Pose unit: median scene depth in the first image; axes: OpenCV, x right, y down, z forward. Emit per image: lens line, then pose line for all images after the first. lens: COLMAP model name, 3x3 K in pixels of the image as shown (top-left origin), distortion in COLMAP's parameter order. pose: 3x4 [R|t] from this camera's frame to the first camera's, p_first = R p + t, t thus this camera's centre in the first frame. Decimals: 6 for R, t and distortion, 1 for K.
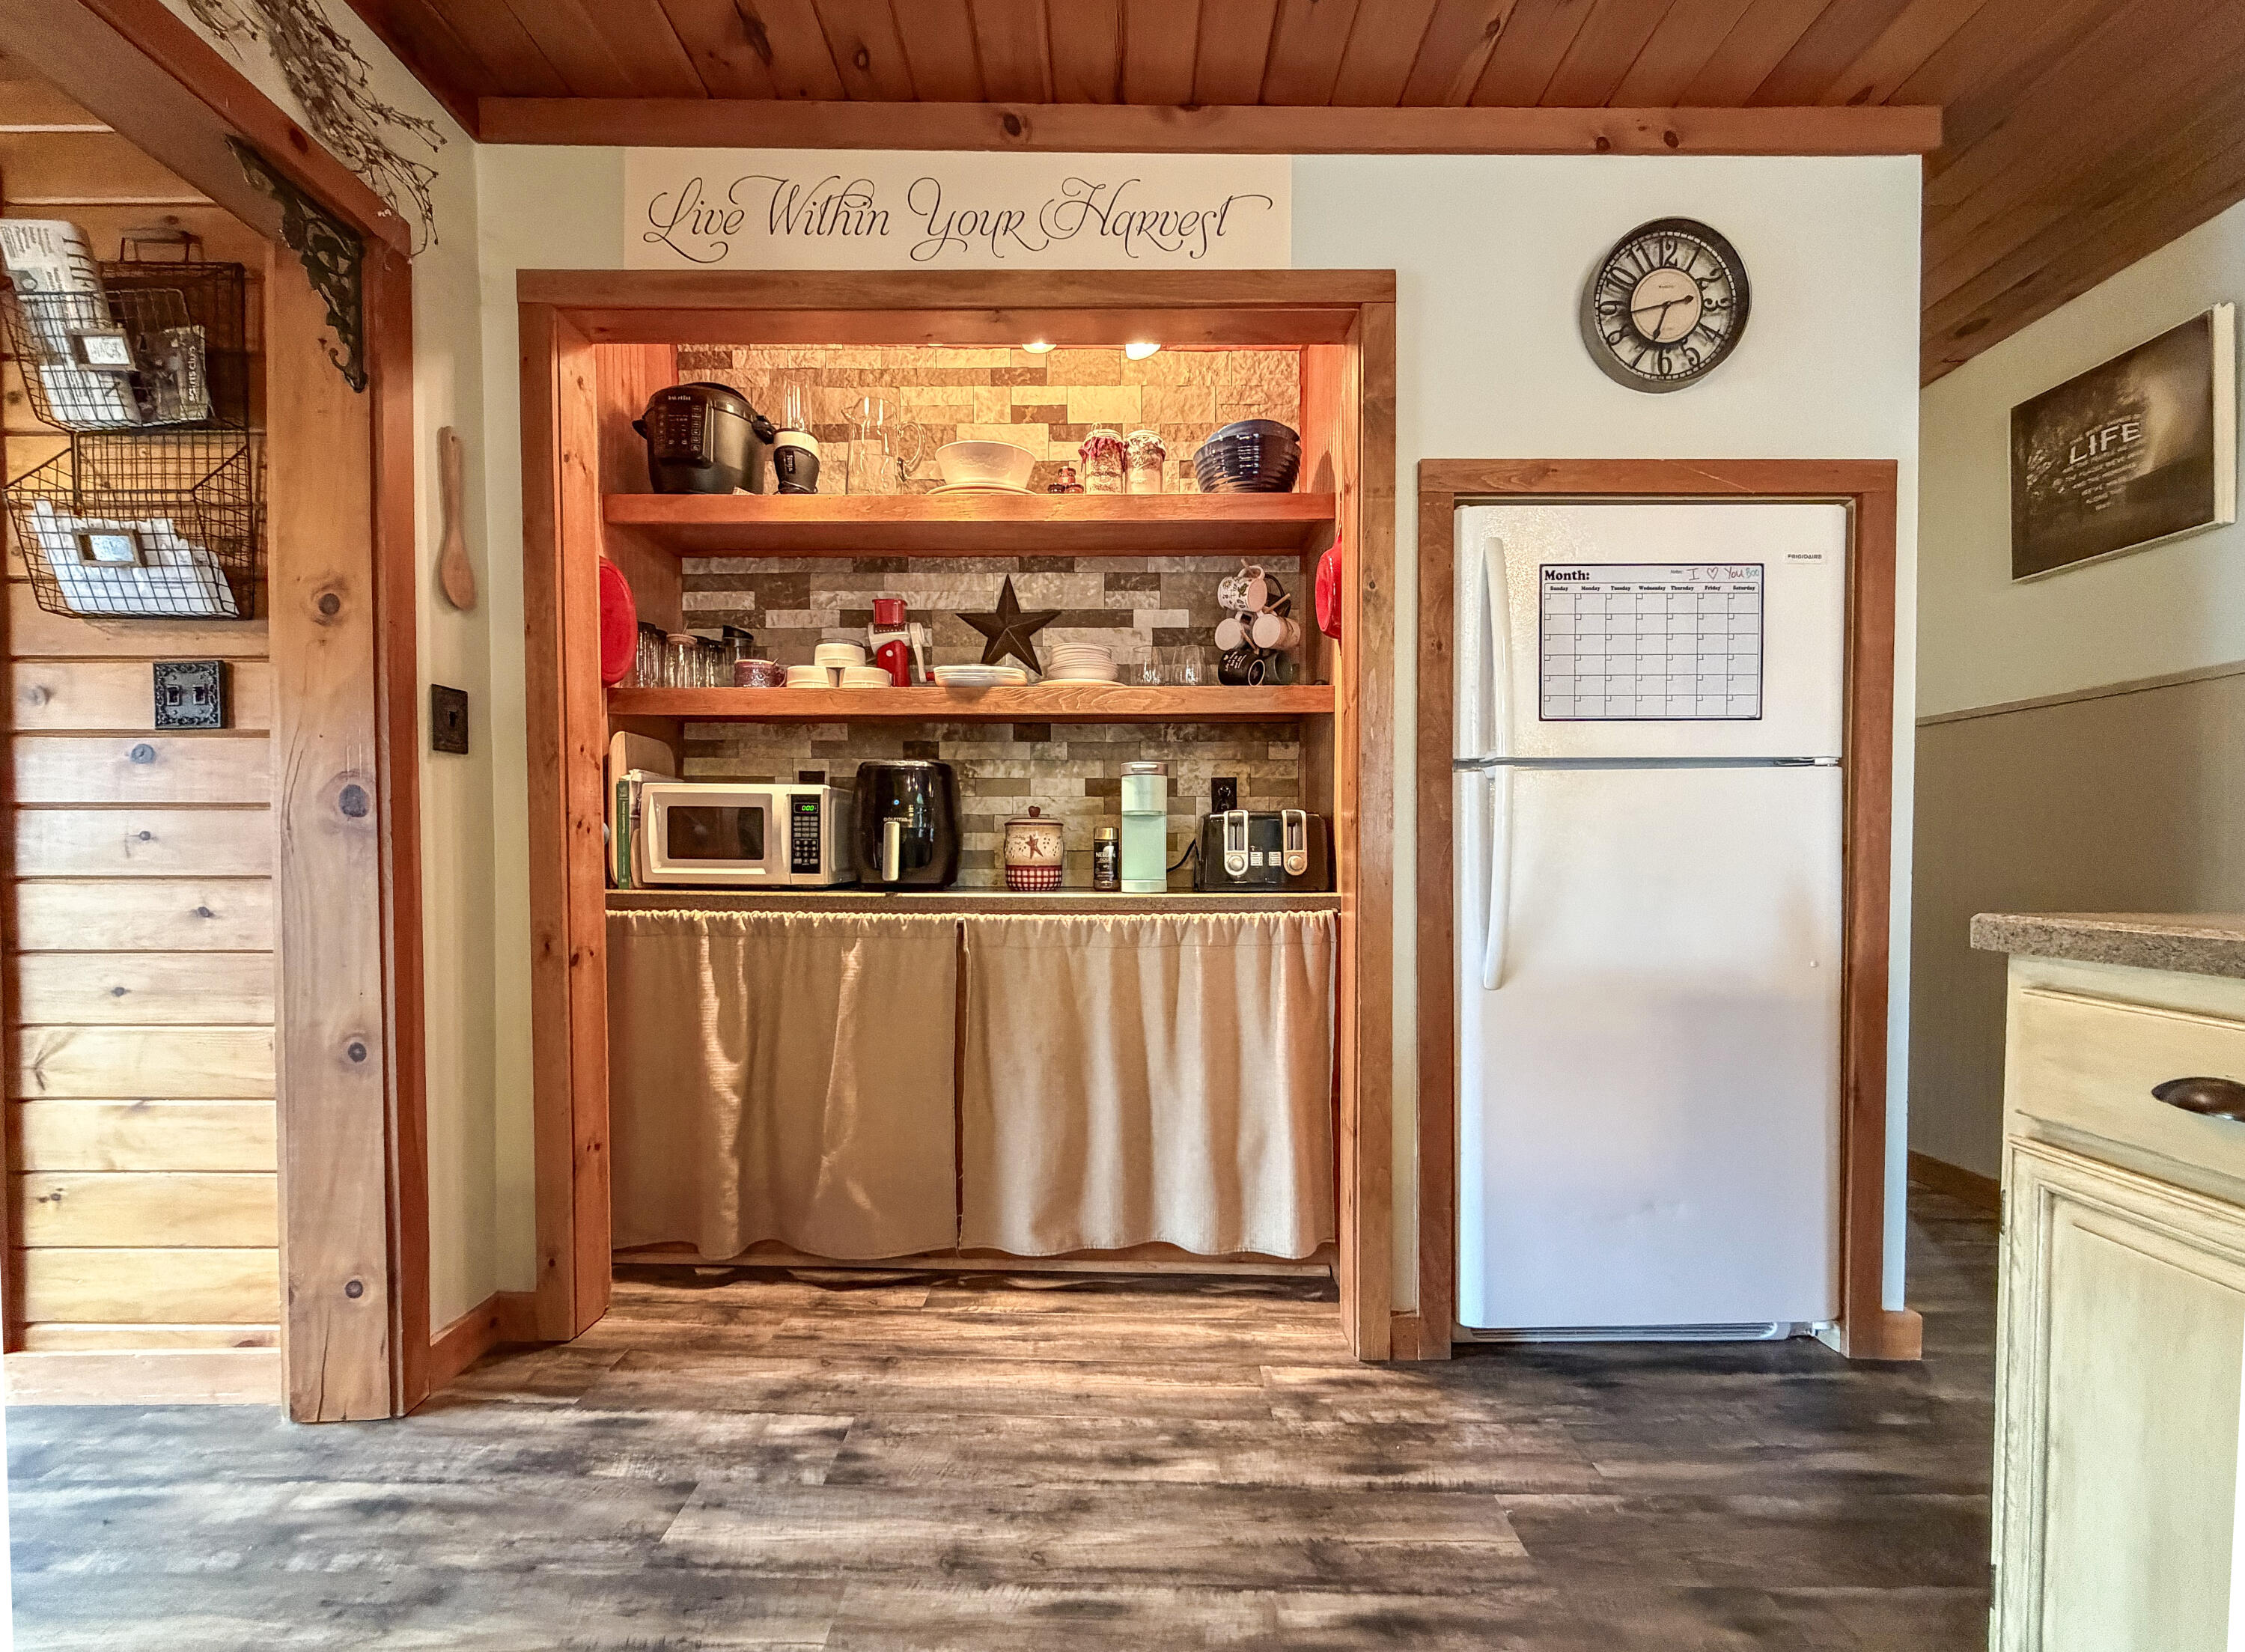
lens RADIAL K [[899.2, 0, 1121.9], [0, 899.2, 876.7], [0, 0, 1]] dist [0.001826, -0.000091]
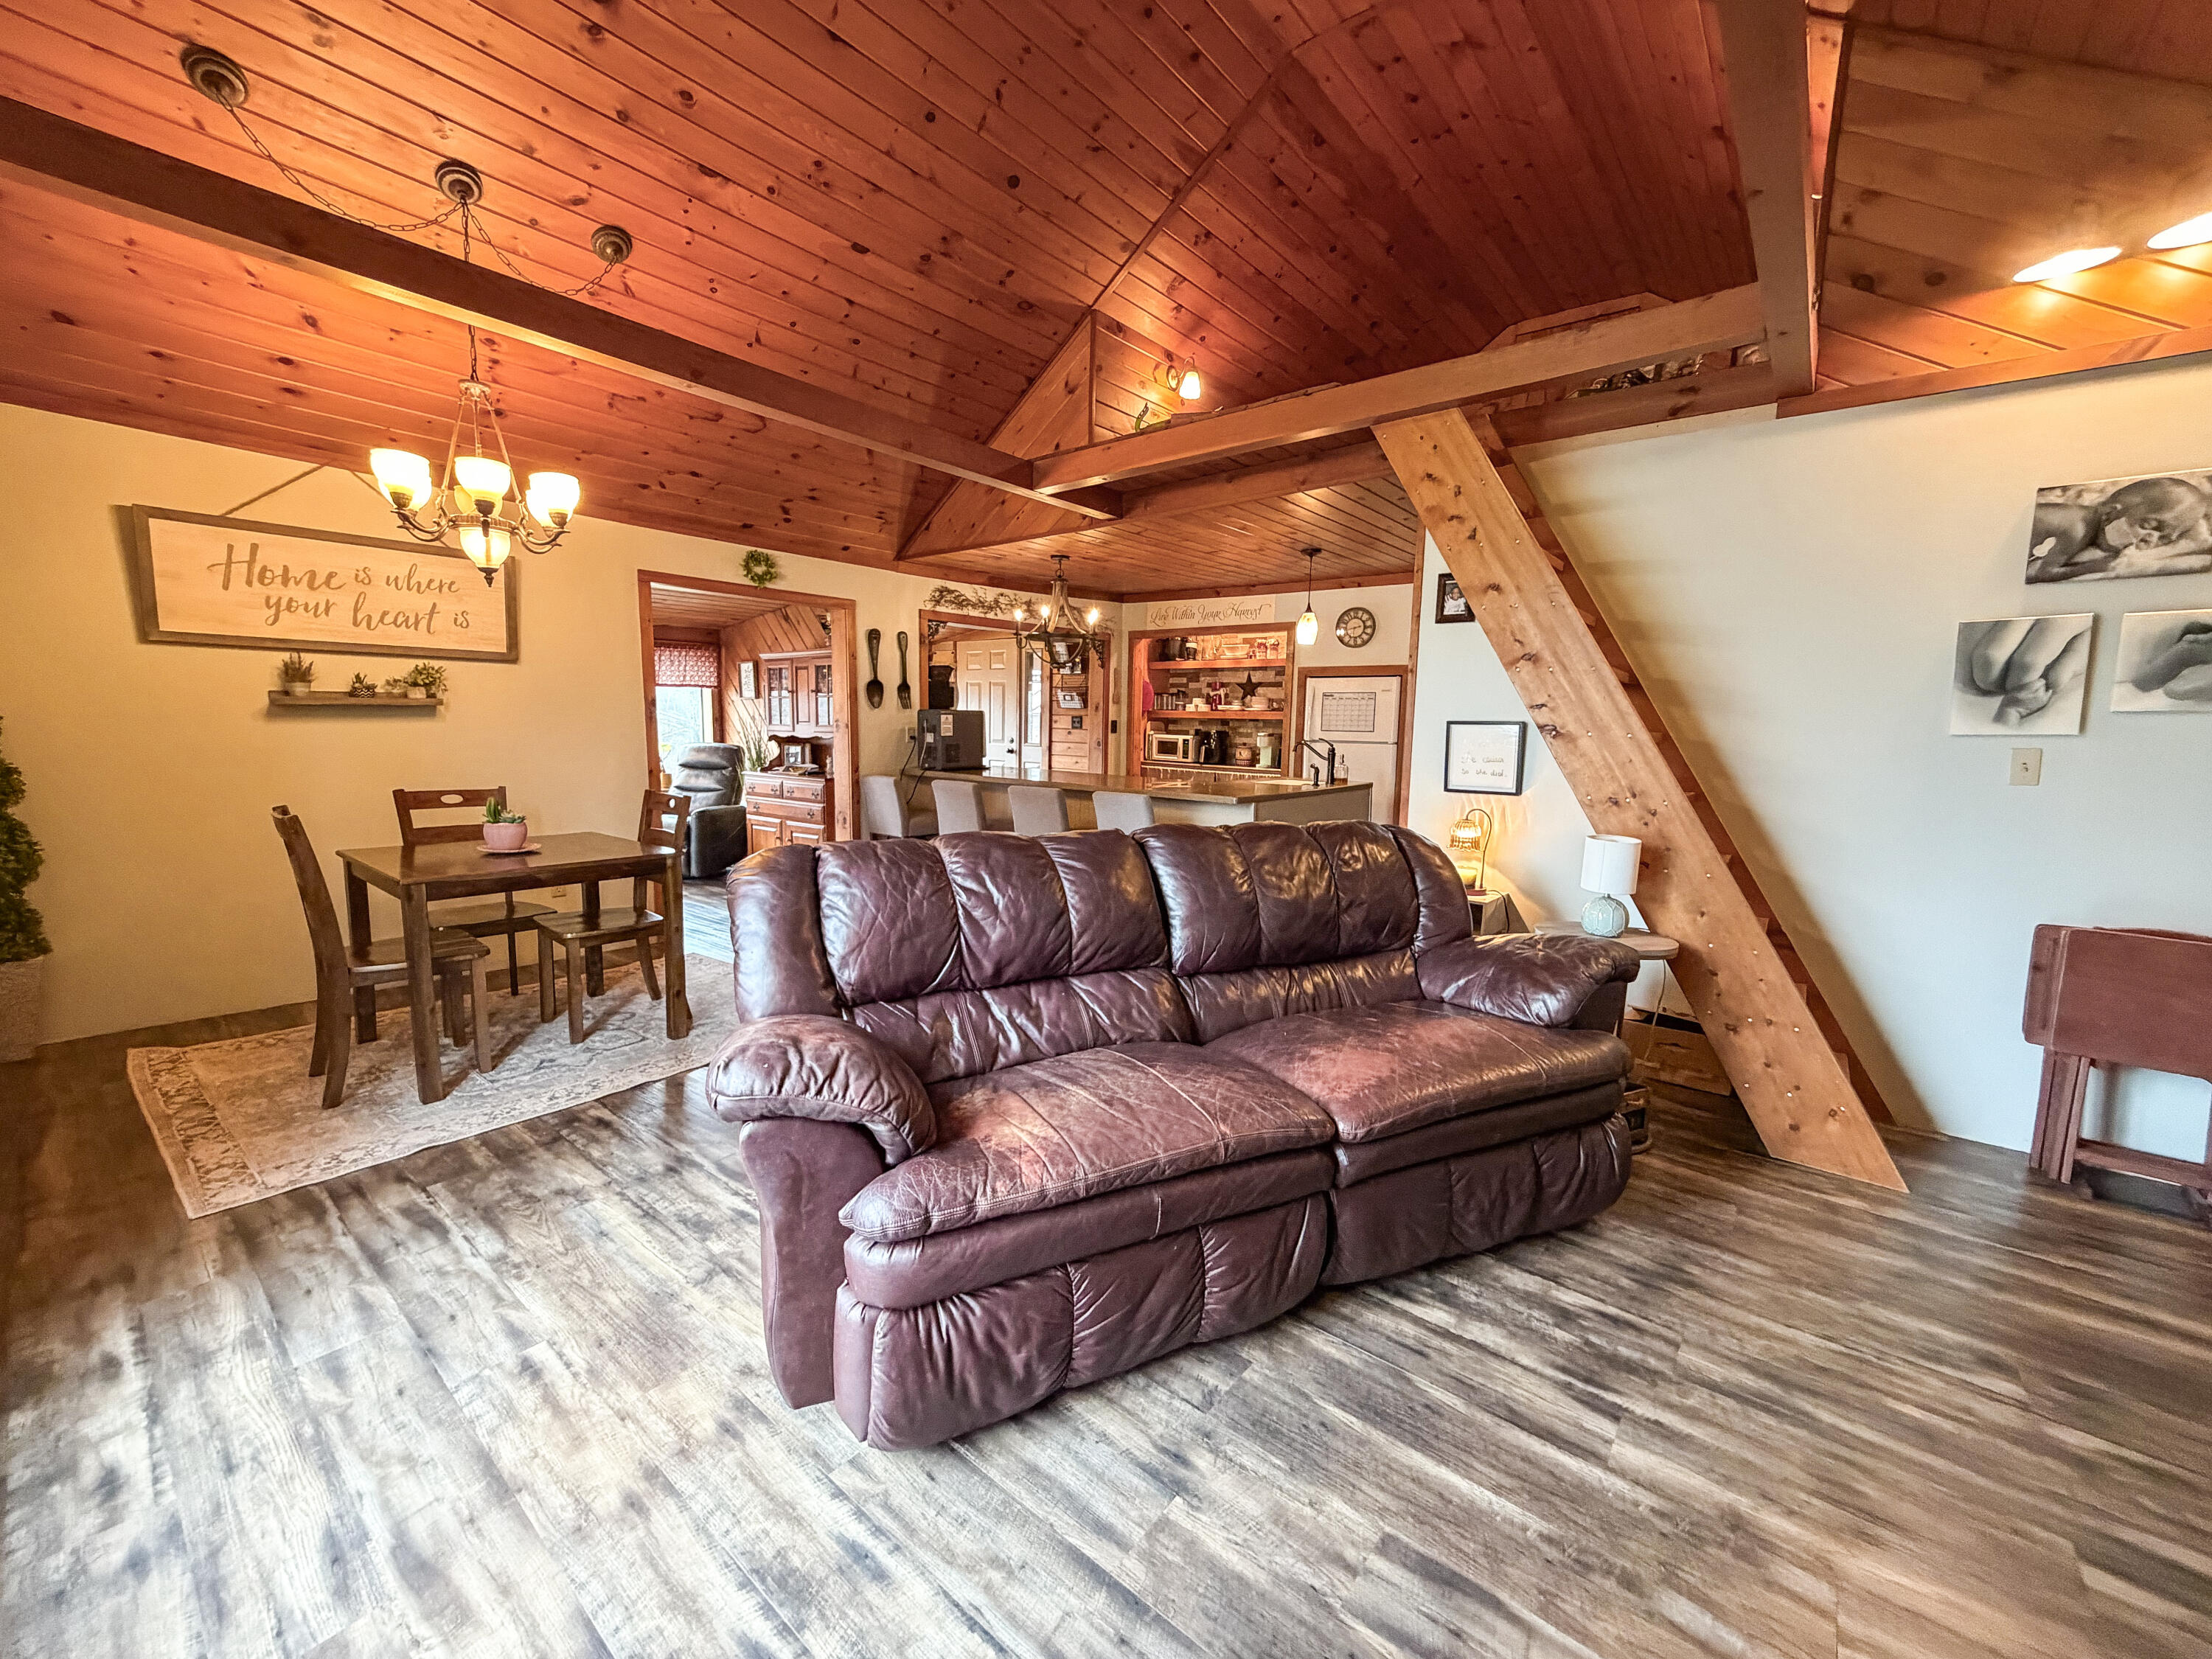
lens RADIAL K [[886.0, 0, 1094.6], [0, 886.0, 822.8], [0, 0, 1]] dist [0.001826, -0.000091]
pose [[0.760881, 0.094304, -0.642003, 2.386106], [-0.036635, 0.994048, 0.102597, -0.139654], [0.647857, -0.054544, 0.759807, -2.845208]]
